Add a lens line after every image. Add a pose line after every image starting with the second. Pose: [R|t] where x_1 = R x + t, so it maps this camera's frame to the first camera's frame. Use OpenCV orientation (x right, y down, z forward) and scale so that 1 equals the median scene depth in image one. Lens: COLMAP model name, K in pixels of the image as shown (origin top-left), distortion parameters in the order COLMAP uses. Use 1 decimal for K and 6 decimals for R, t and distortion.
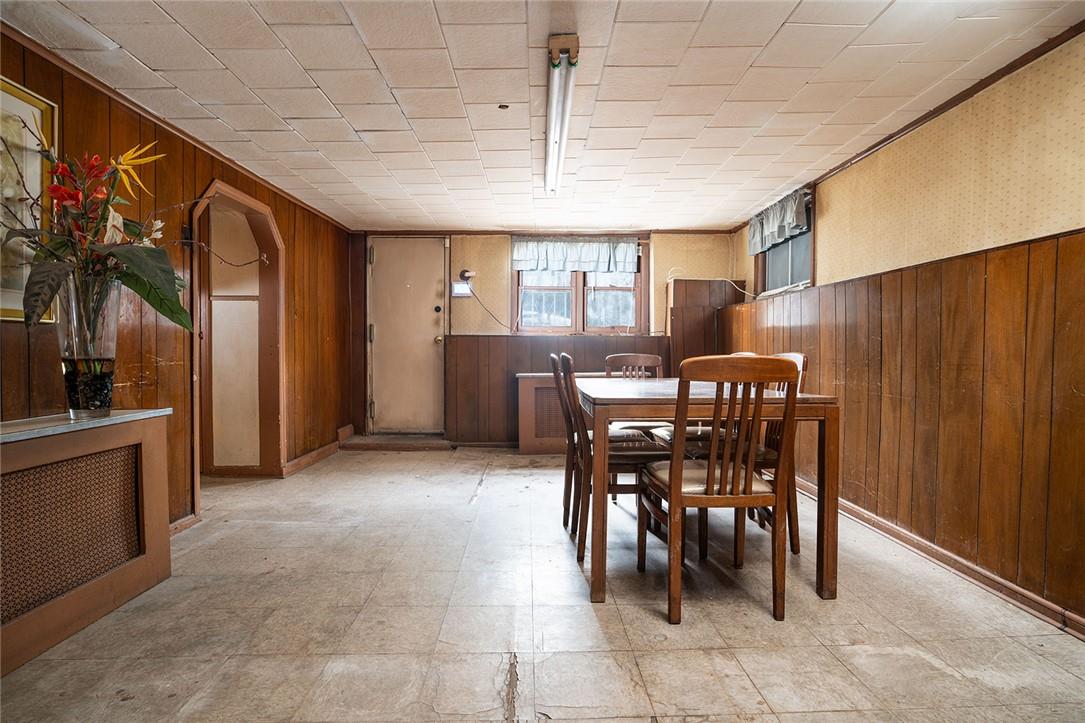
lens RADIAL K [[523.3, 0, 538.1], [0, 523.3, 361.8], [0, 0, 1]] dist [-0.027091, 0.008650]
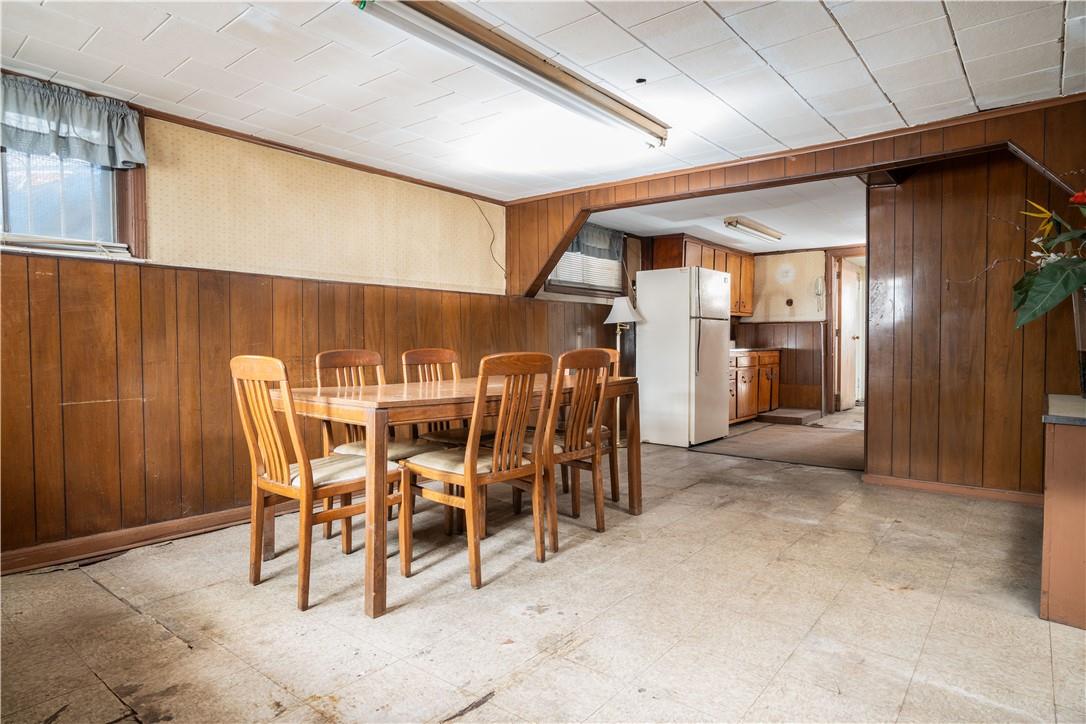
lens RADIAL K [[615.9, 0, 545.9], [0, 615.9, 359.6], [0, 0, 1]] dist [-0.001298, 0.000489]
pose [[-0.760637, -0.011334, 0.649079, -0.877538], [0.015796, 0.999228, 0.035960, -0.054530], [-0.648985, 0.037605, -0.759871, 2.639154]]
